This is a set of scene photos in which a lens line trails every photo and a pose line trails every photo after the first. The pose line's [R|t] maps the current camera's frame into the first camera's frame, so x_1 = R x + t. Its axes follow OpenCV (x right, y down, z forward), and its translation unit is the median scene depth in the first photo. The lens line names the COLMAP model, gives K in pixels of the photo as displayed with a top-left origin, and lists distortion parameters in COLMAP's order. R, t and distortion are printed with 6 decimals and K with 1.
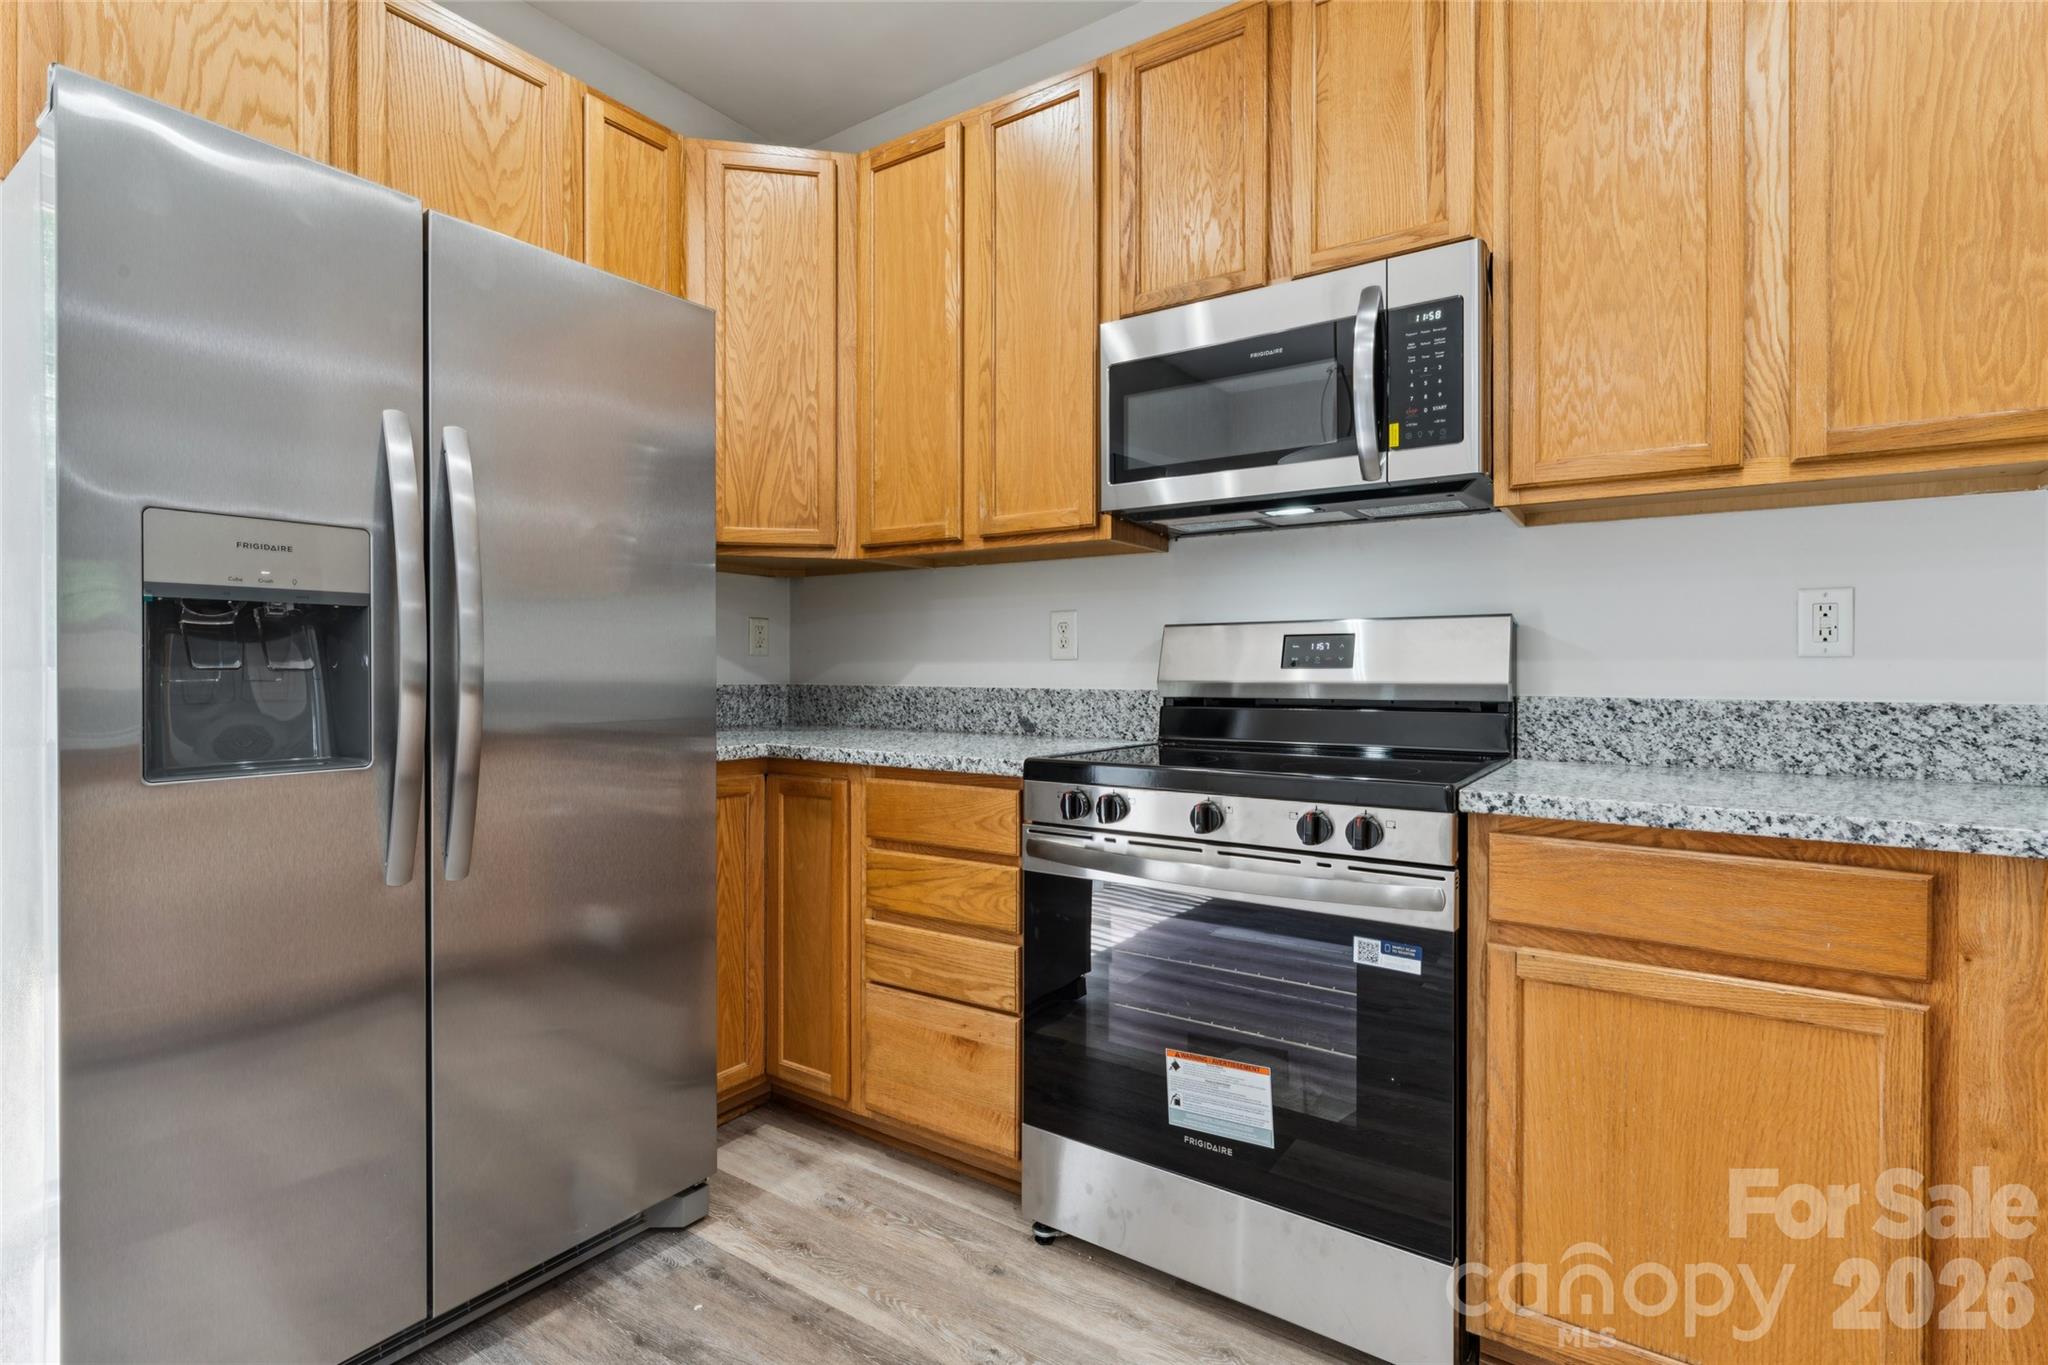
lens RADIAL K [[950.9, 0, 1025.5], [0, 950.9, 671.1], [0, 0, 1]] dist [0.000017, 0.000601]
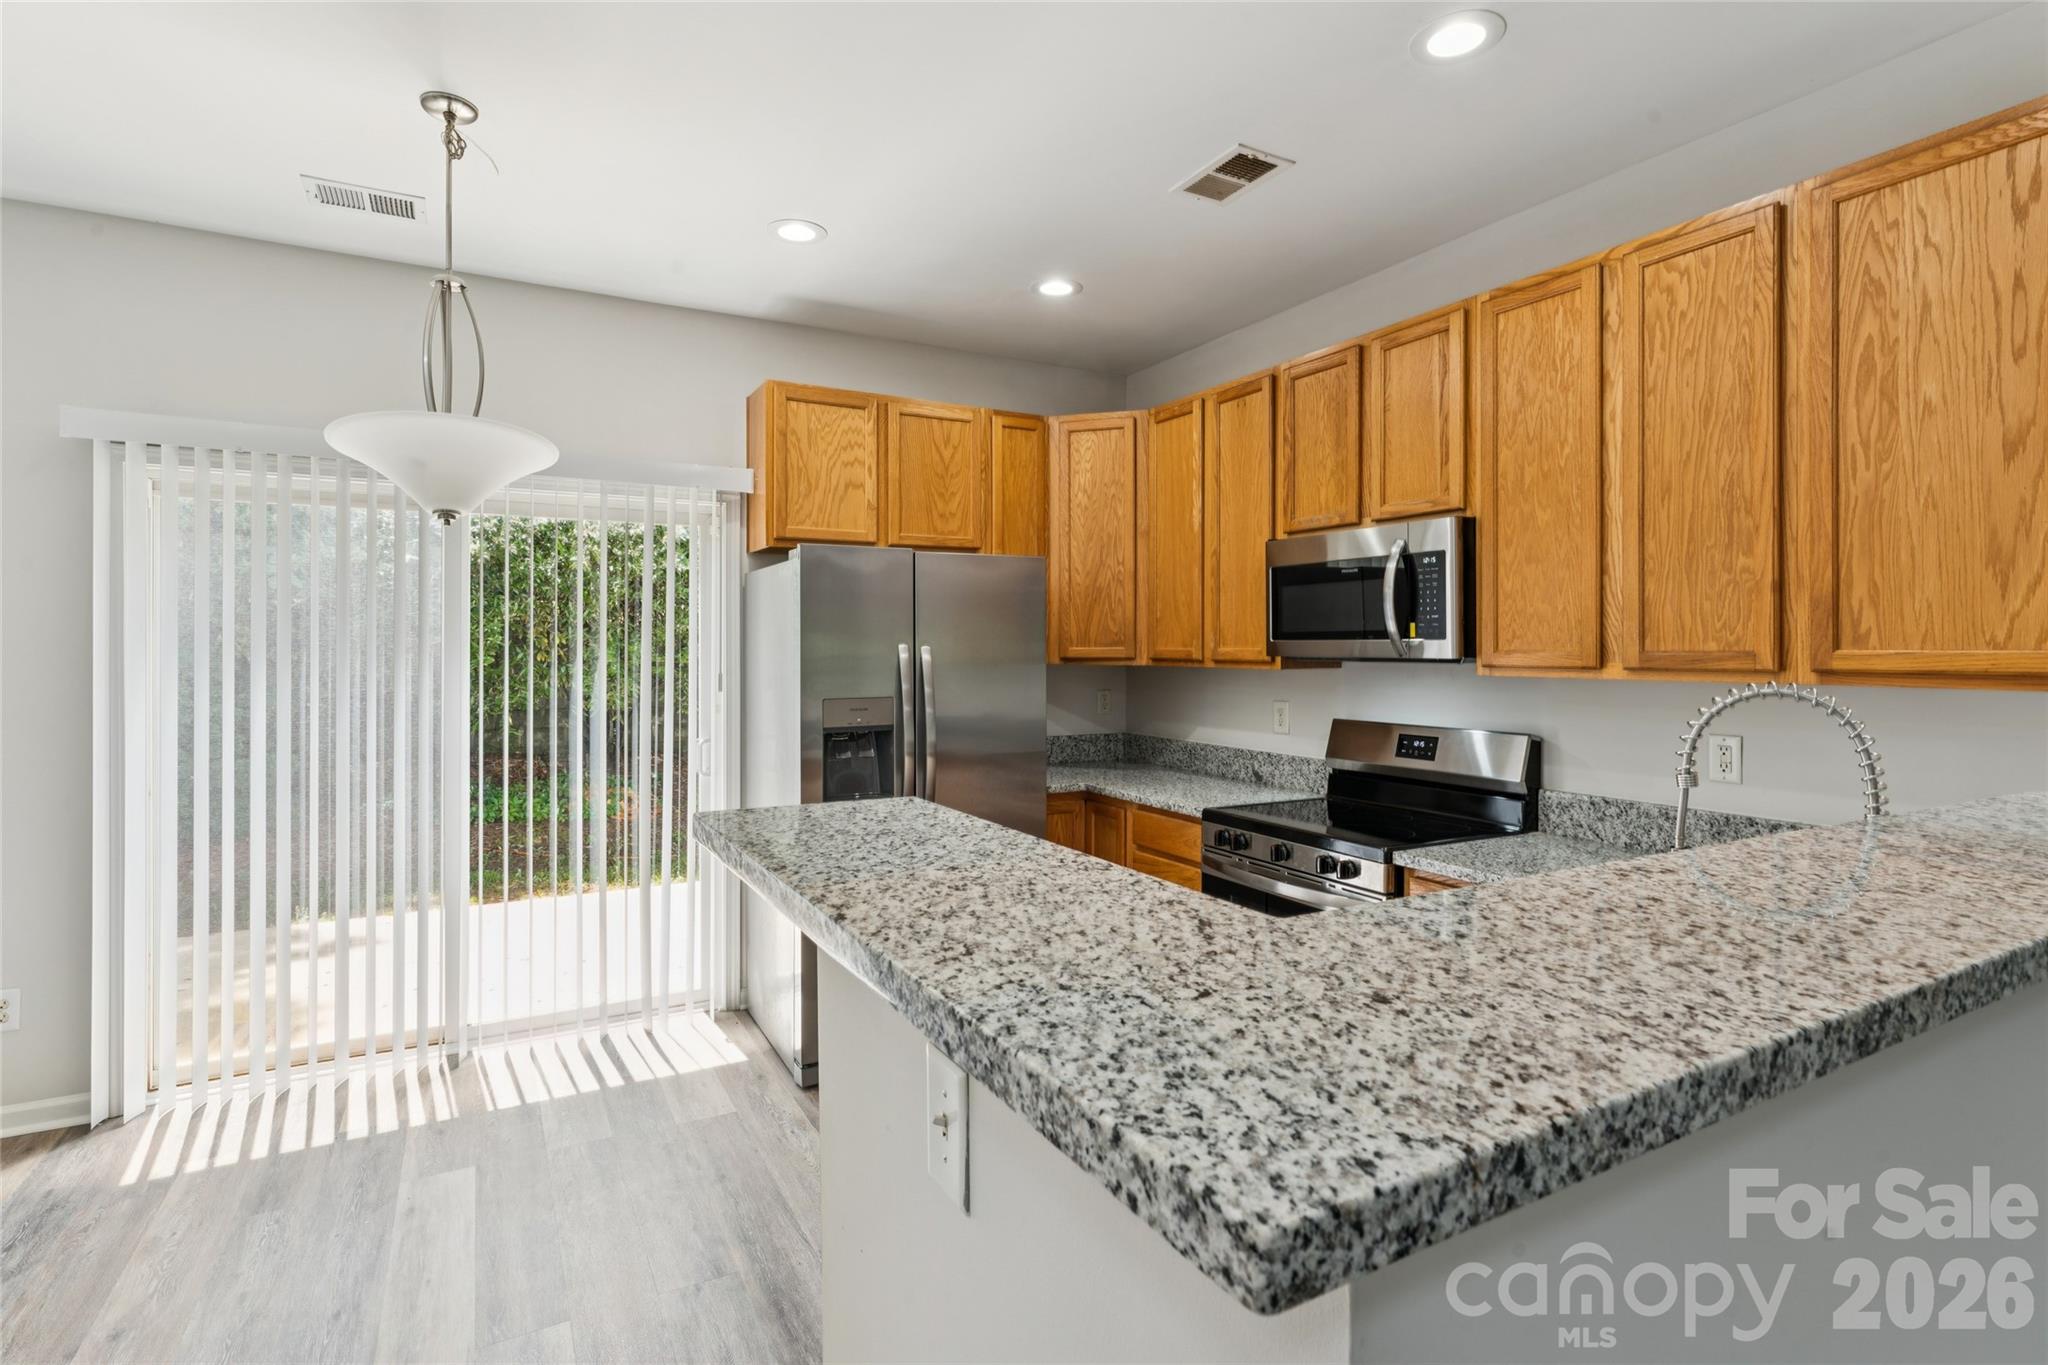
lens RADIAL K [[950.9, 0, 1009.0], [0, 950.9, 658.0], [0, 0, 1]] dist [0.000017, 0.000601]
pose [[0.886410, 0.000490, -0.462900, 0.485277], [0.001758, 0.999989, 0.004424, -0.190706], [0.462897, -0.004735, 0.886399, -0.709166]]
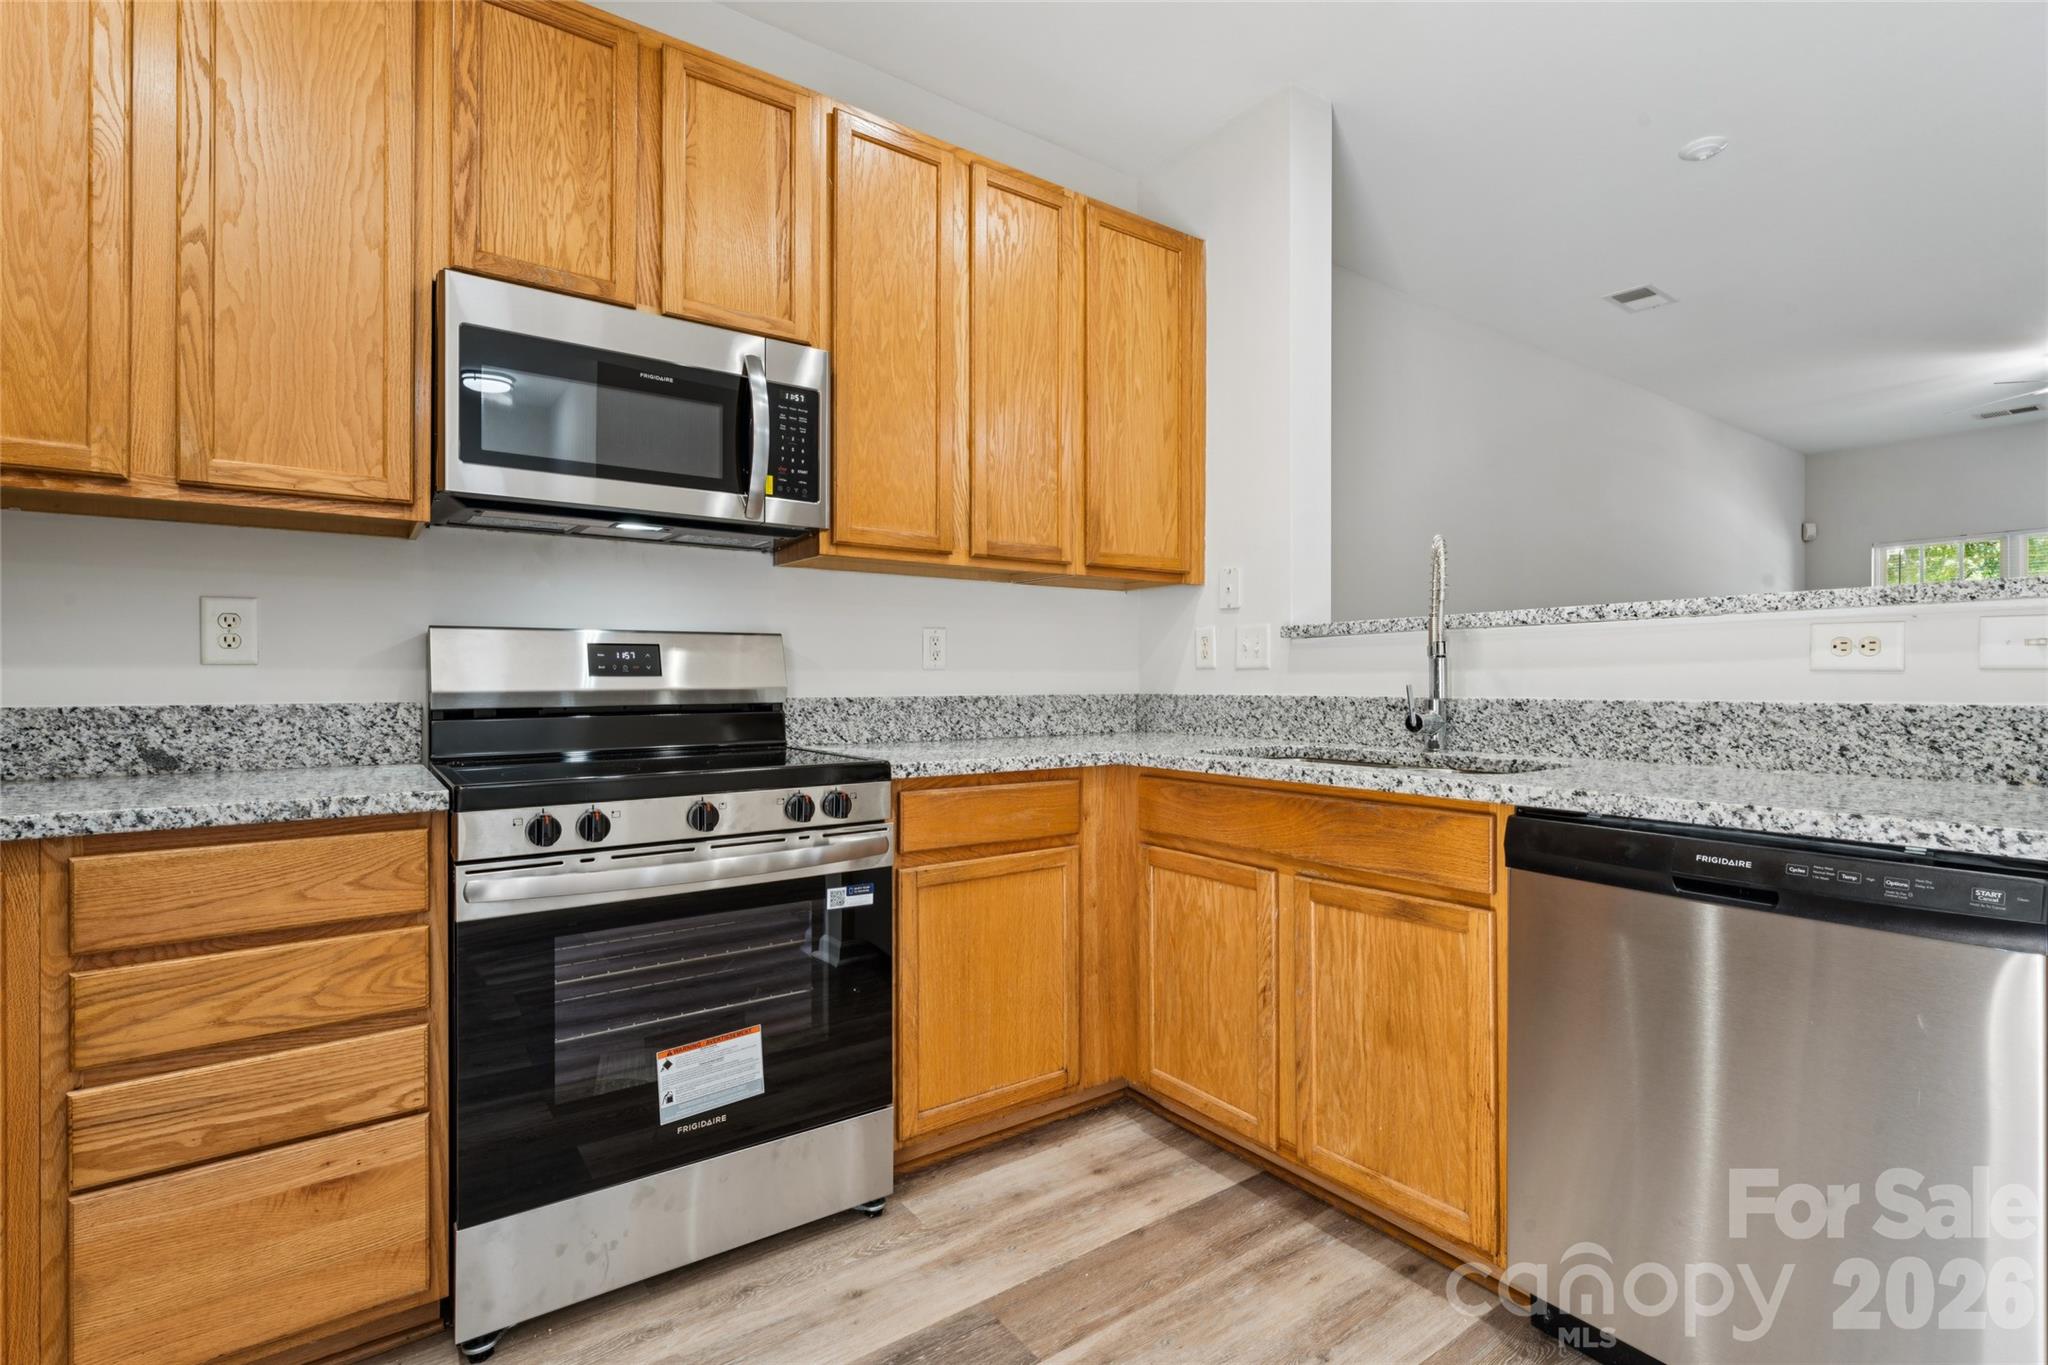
lens RADIAL K [[950.9, 0, 1009.6], [0, 950.9, 678.9], [0, 0, 1]] dist [0.000017, 0.000601]
pose [[0.358507, -0.003339, 0.933521, -0.586001], [0.003125, 0.999992, 0.002377, -0.001508], [-0.933522, 0.002065, 0.358515, 0.254584]]
